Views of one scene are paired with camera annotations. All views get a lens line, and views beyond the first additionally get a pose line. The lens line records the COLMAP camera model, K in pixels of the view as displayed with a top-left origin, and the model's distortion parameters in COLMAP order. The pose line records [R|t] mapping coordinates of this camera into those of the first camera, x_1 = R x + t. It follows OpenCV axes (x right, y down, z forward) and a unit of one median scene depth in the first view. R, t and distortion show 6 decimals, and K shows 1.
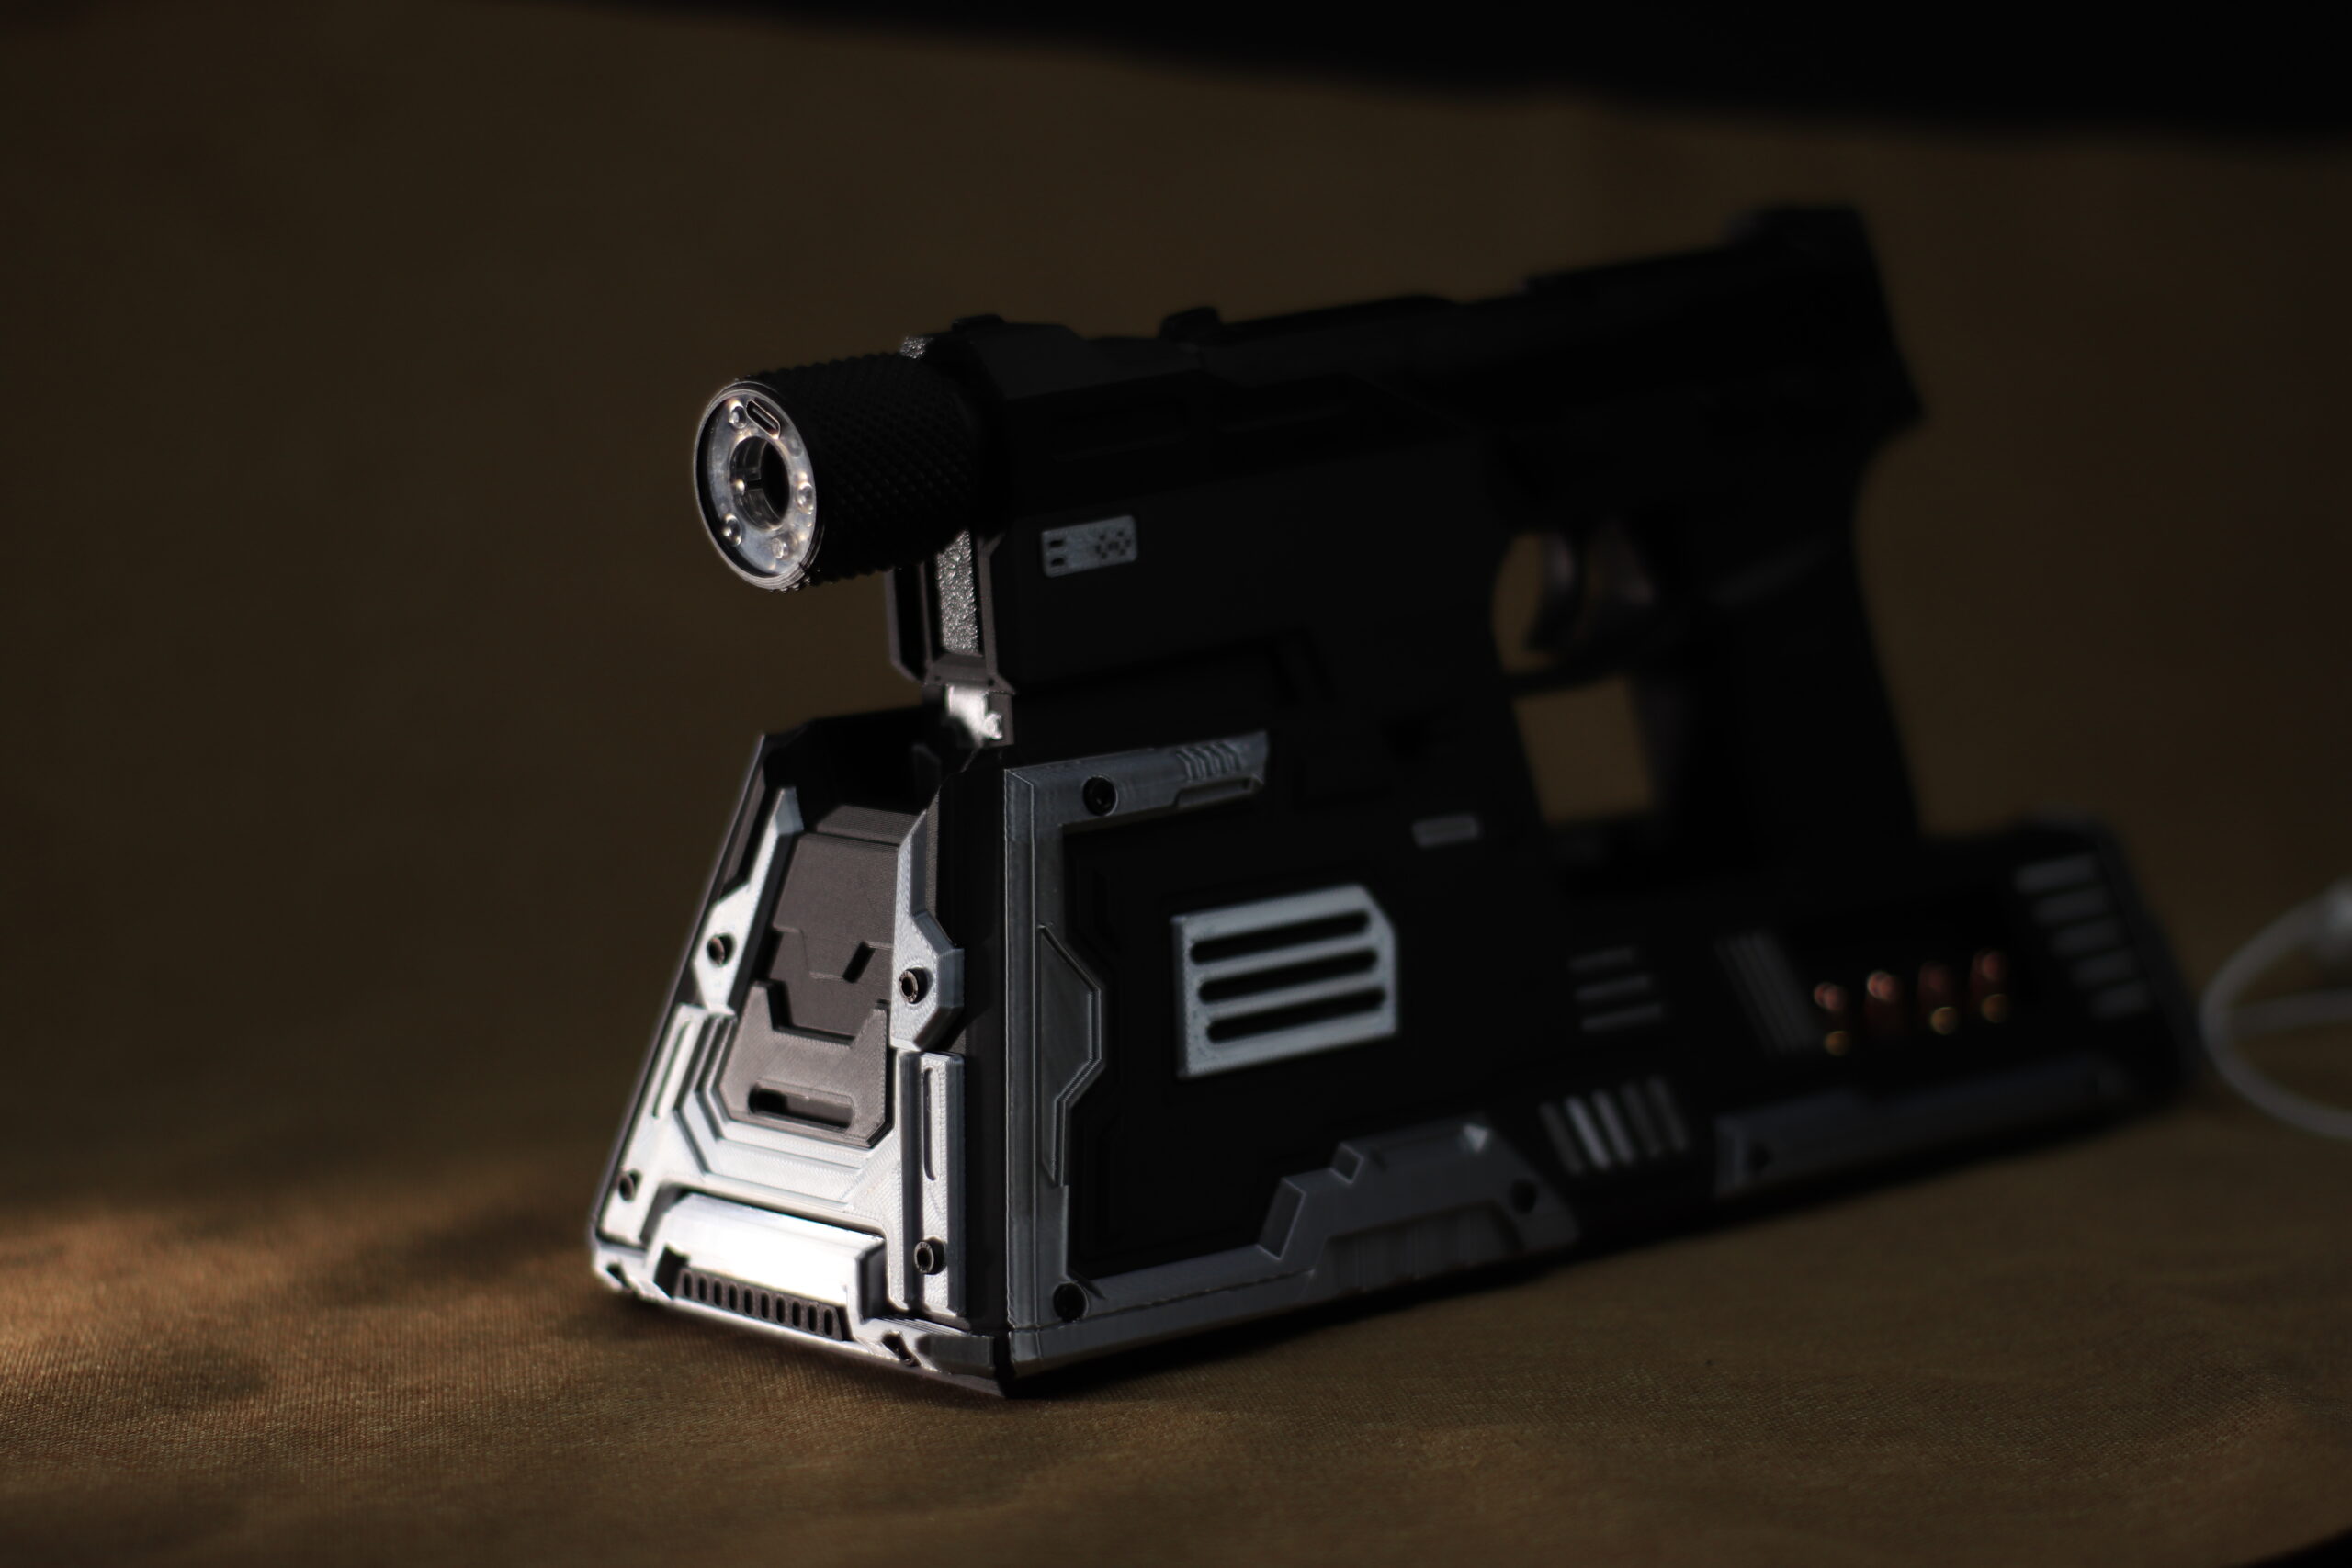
lens RADIAL K [[5598.0, 0, 1170.1], [0, 5598.0, 780.8], [0, 0, 1]] dist [-0.150222, 0.000000]
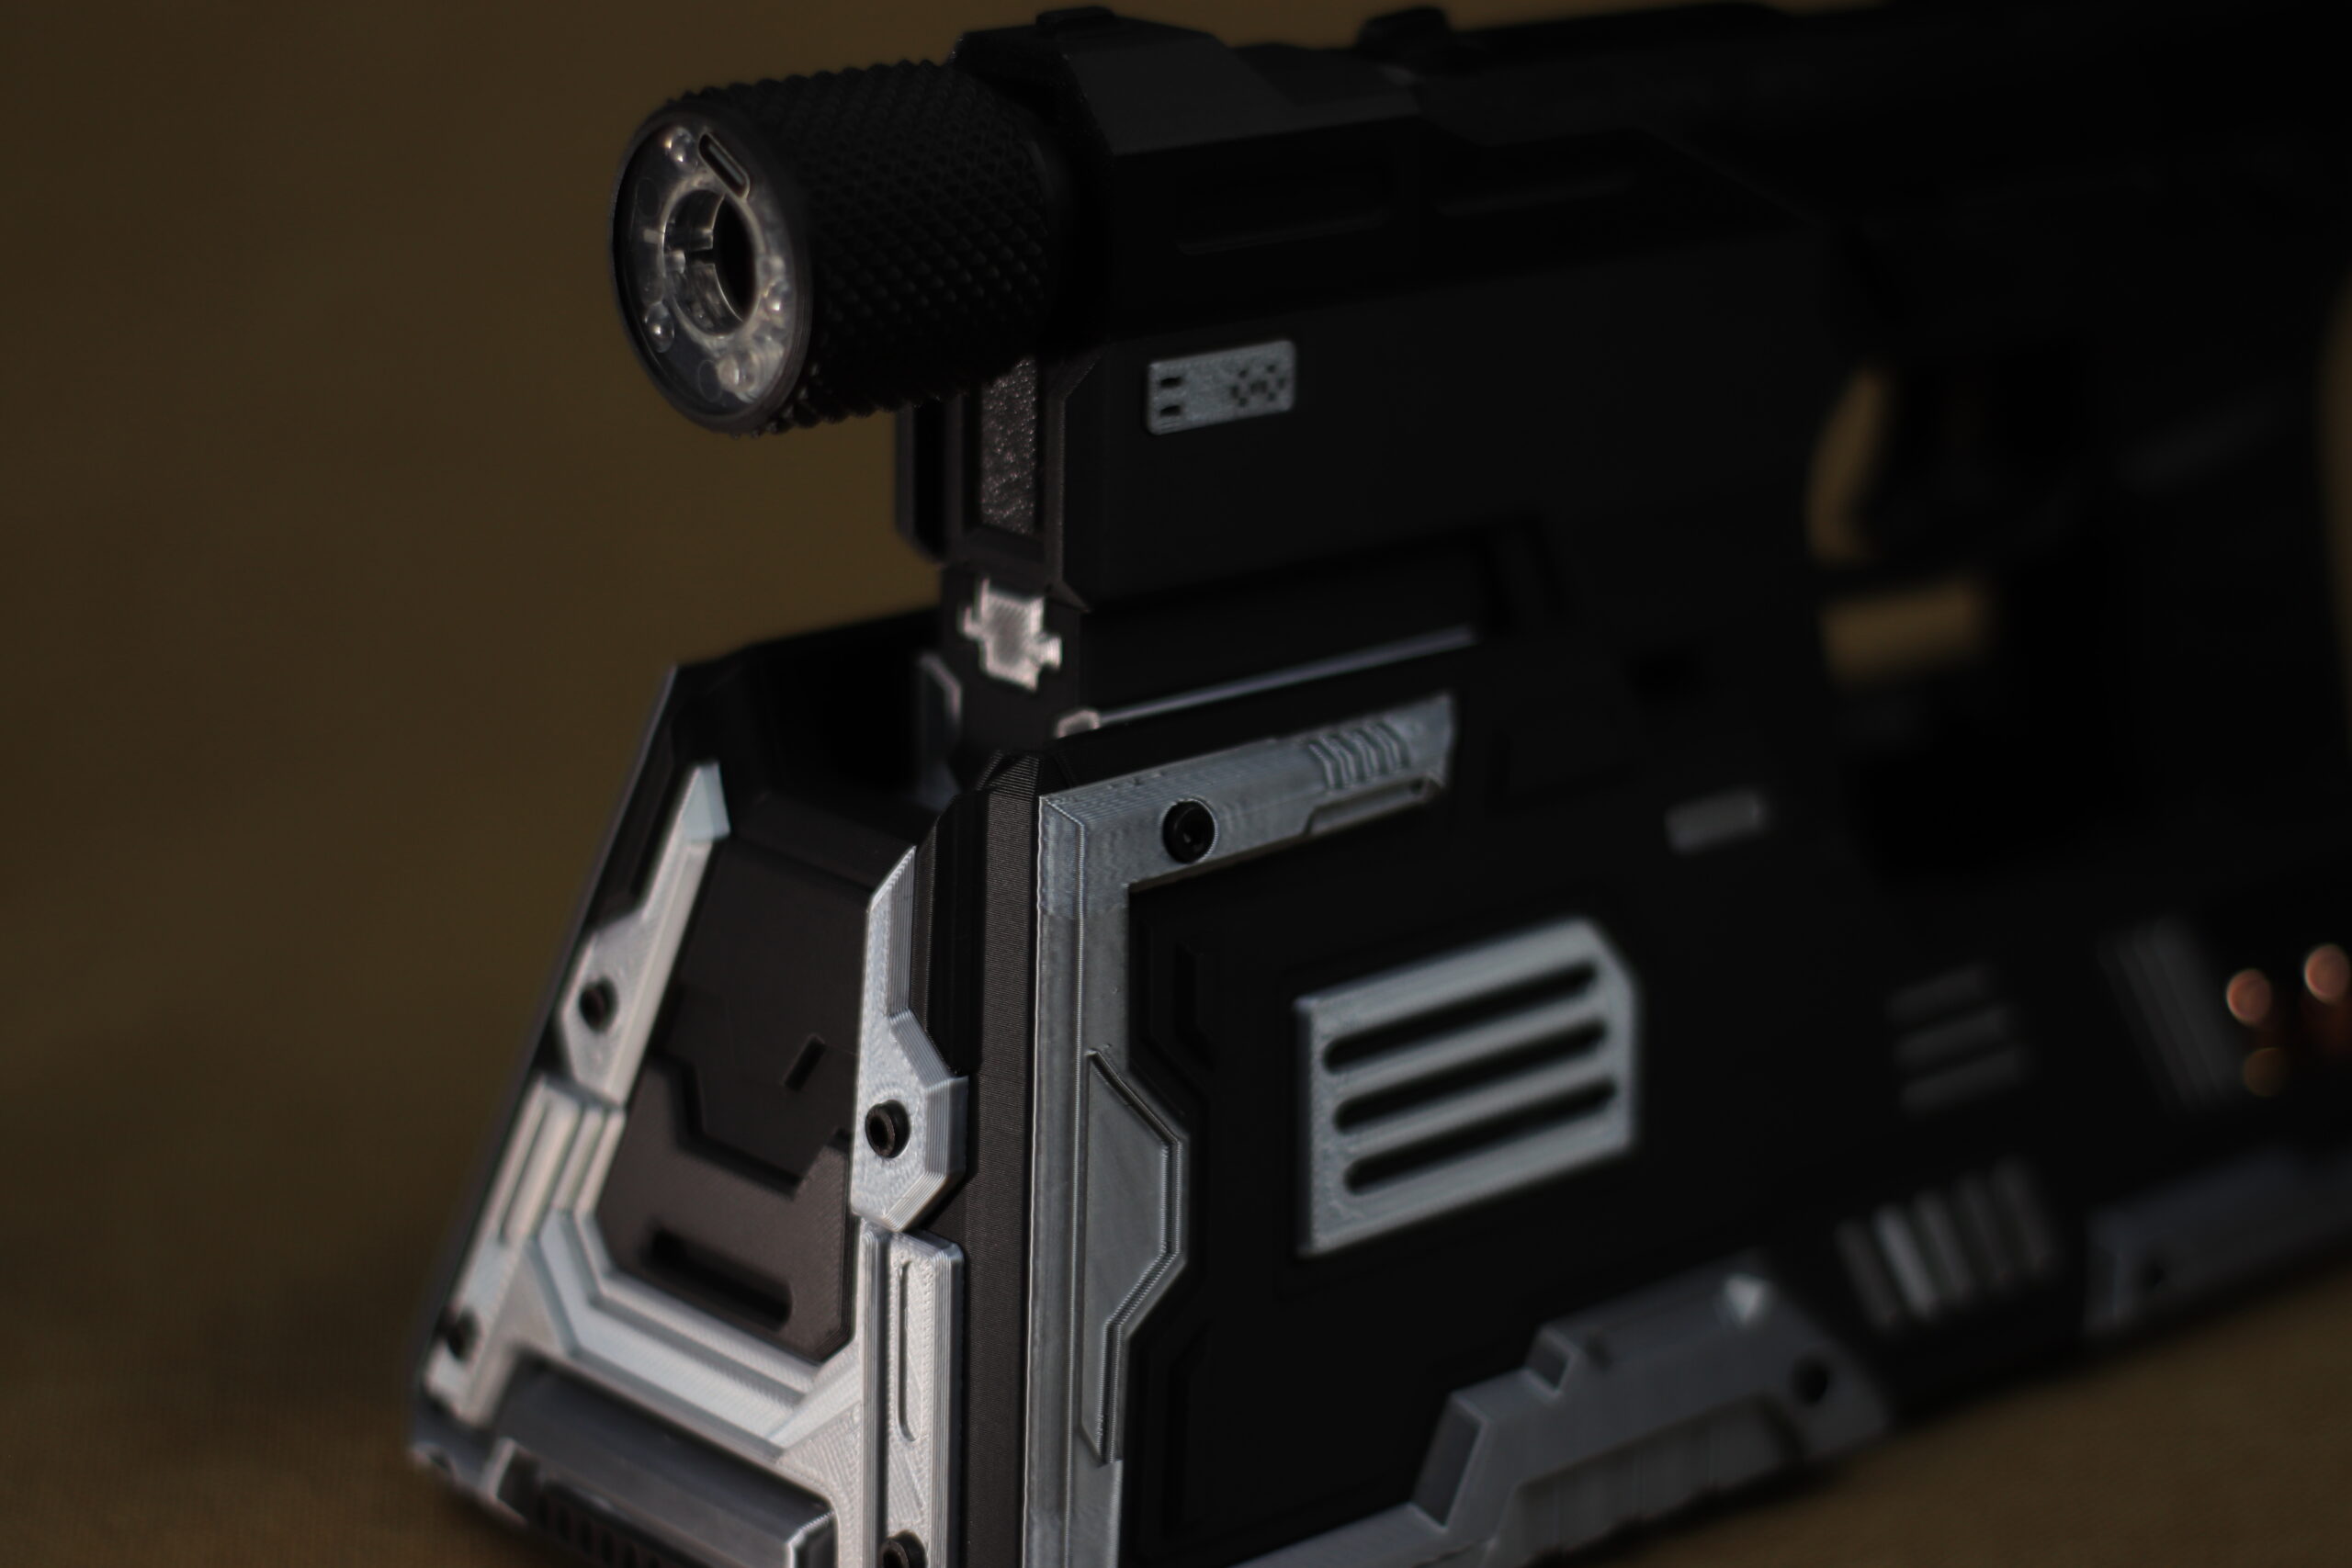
lens RADIAL K [[5598.0, 0, 1190.1], [0, 5598.0, 804.8], [0, 0, 1]] dist [-0.150222, 0.000000]
pose [[0.999405, 0.032995, -0.010004, -0.006141], [-0.030945, 0.986346, 0.161753, -0.099145], [0.015204, -0.161347, 0.986781, 0.361400]]
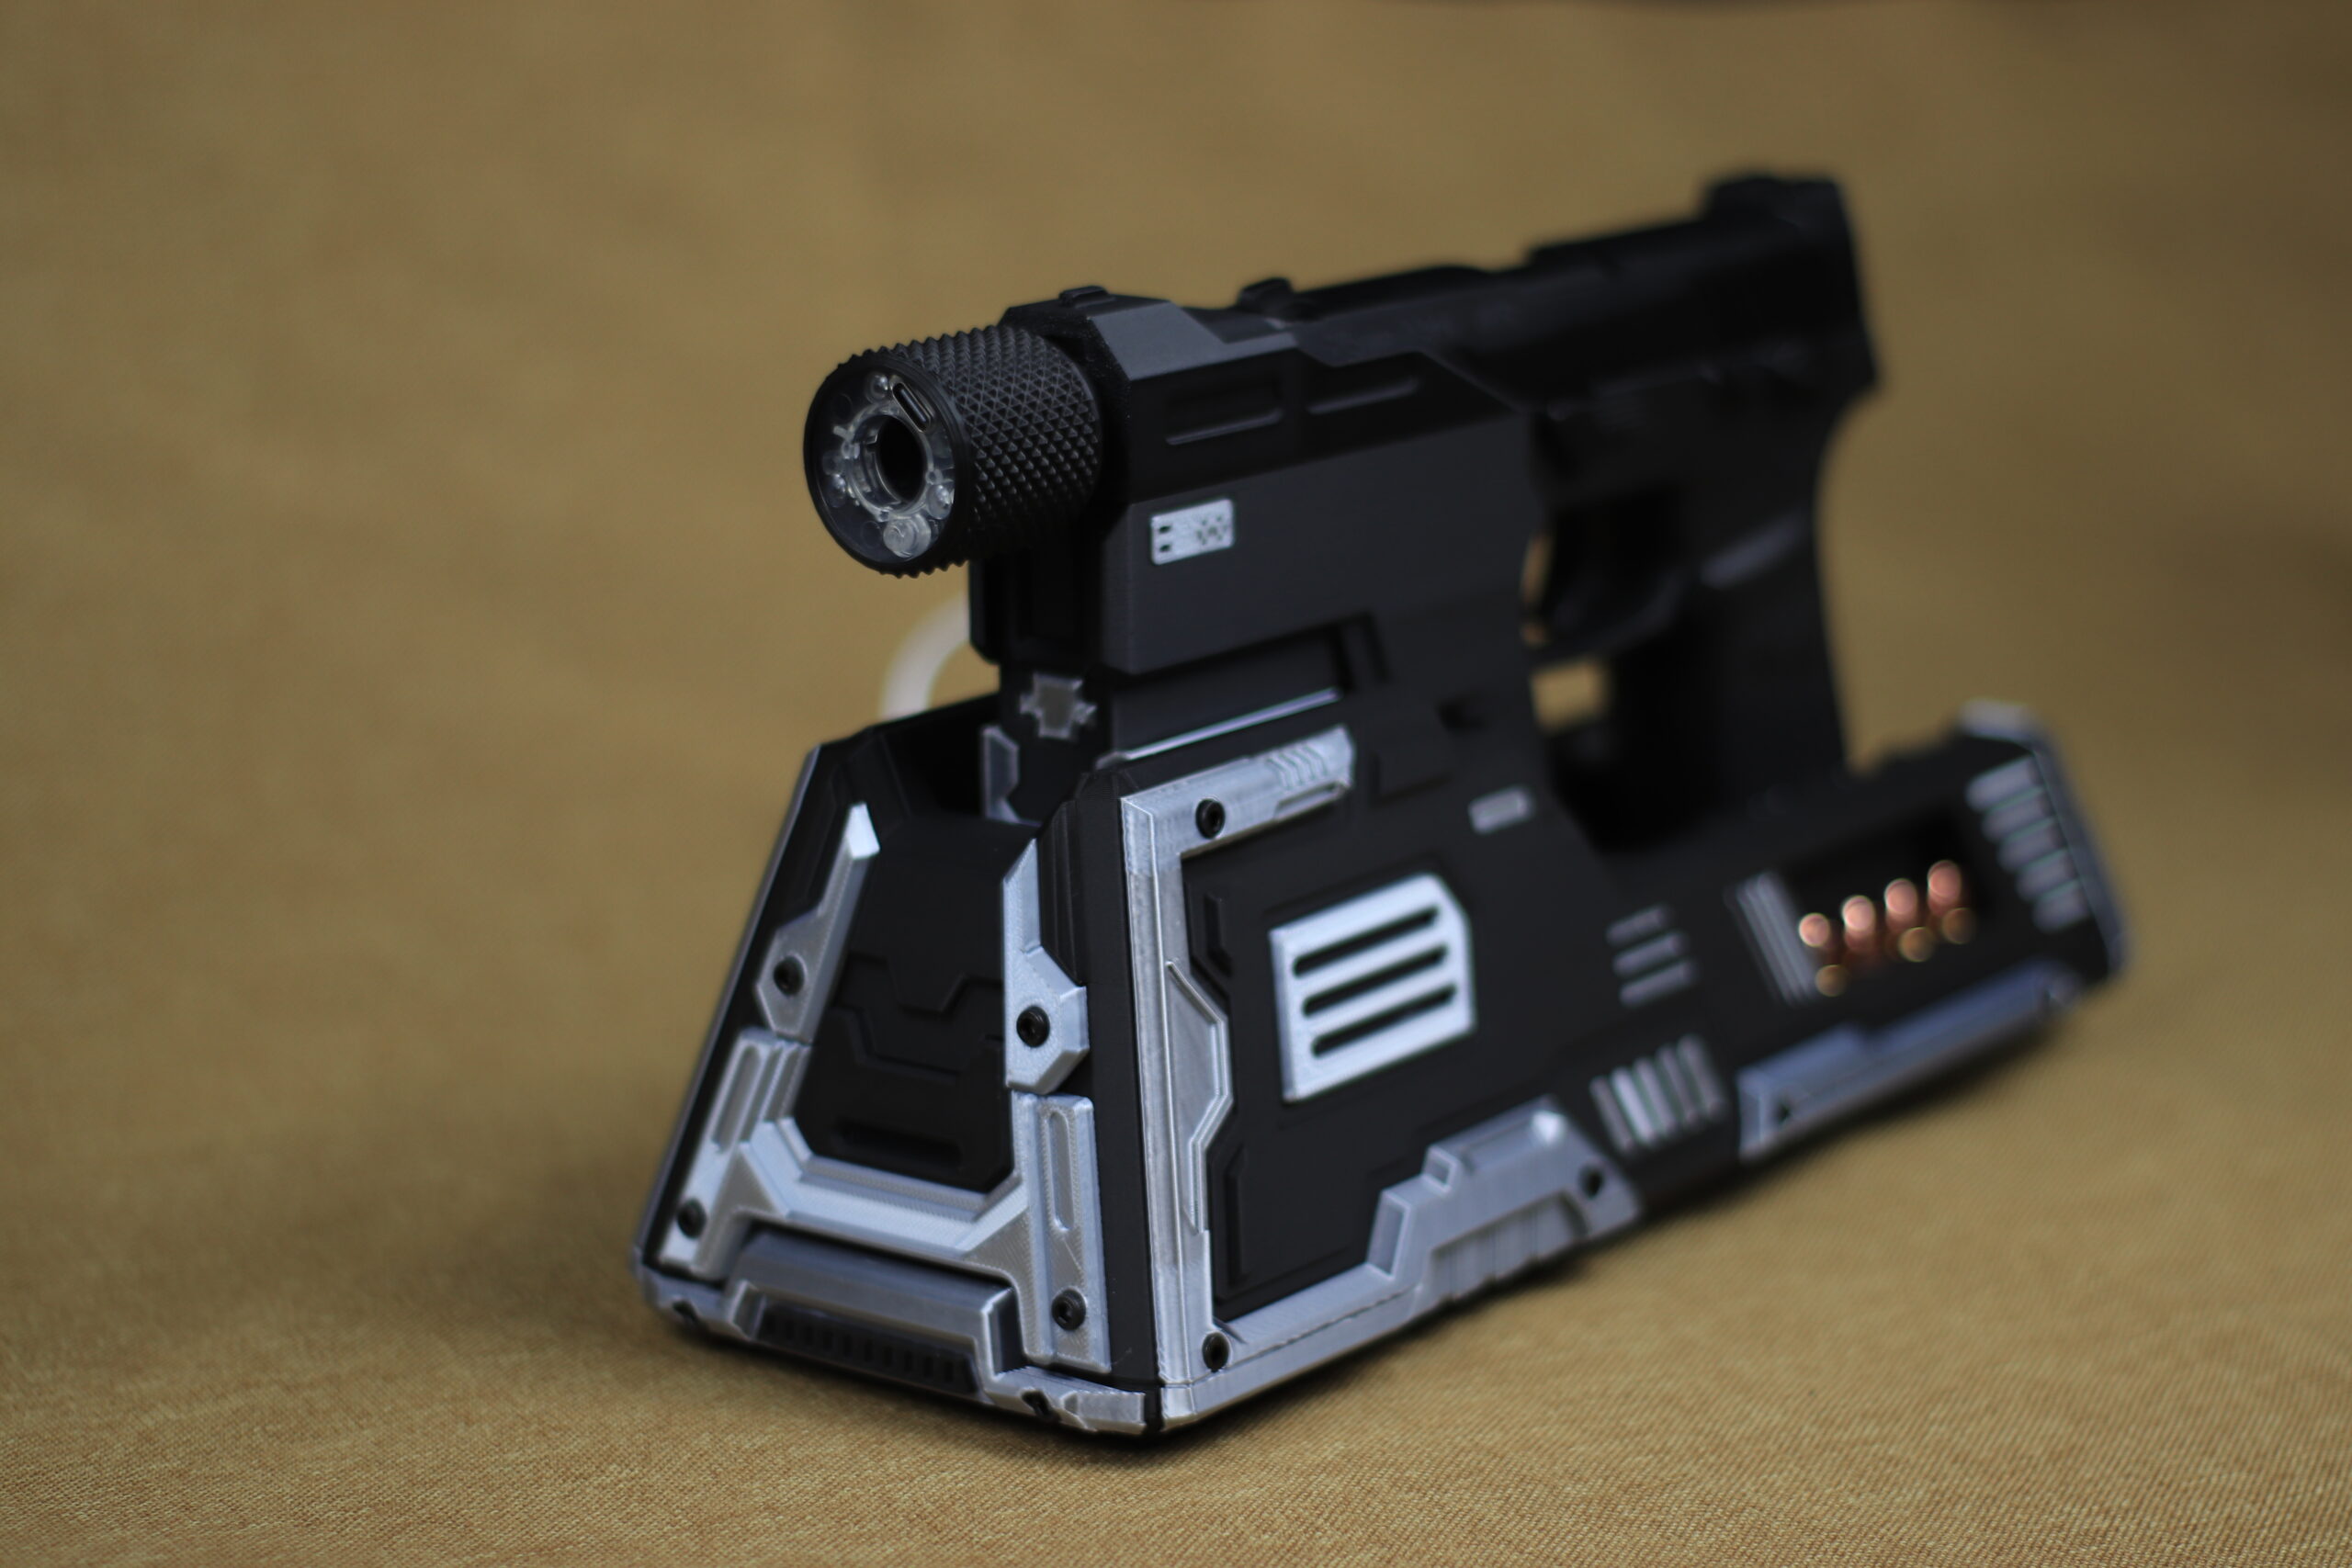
lens RADIAL K [[5598.0, 0, 1179.1], [0, 5598.0, 729.0], [0, 0, 1]] dist [-0.150222, 0.000000]
pose [[0.985944, -0.030022, 0.164359, -0.170014], [0.015572, 0.995954, 0.088510, -0.094784], [-0.166351, -0.084707, 0.982422, 0.051614]]
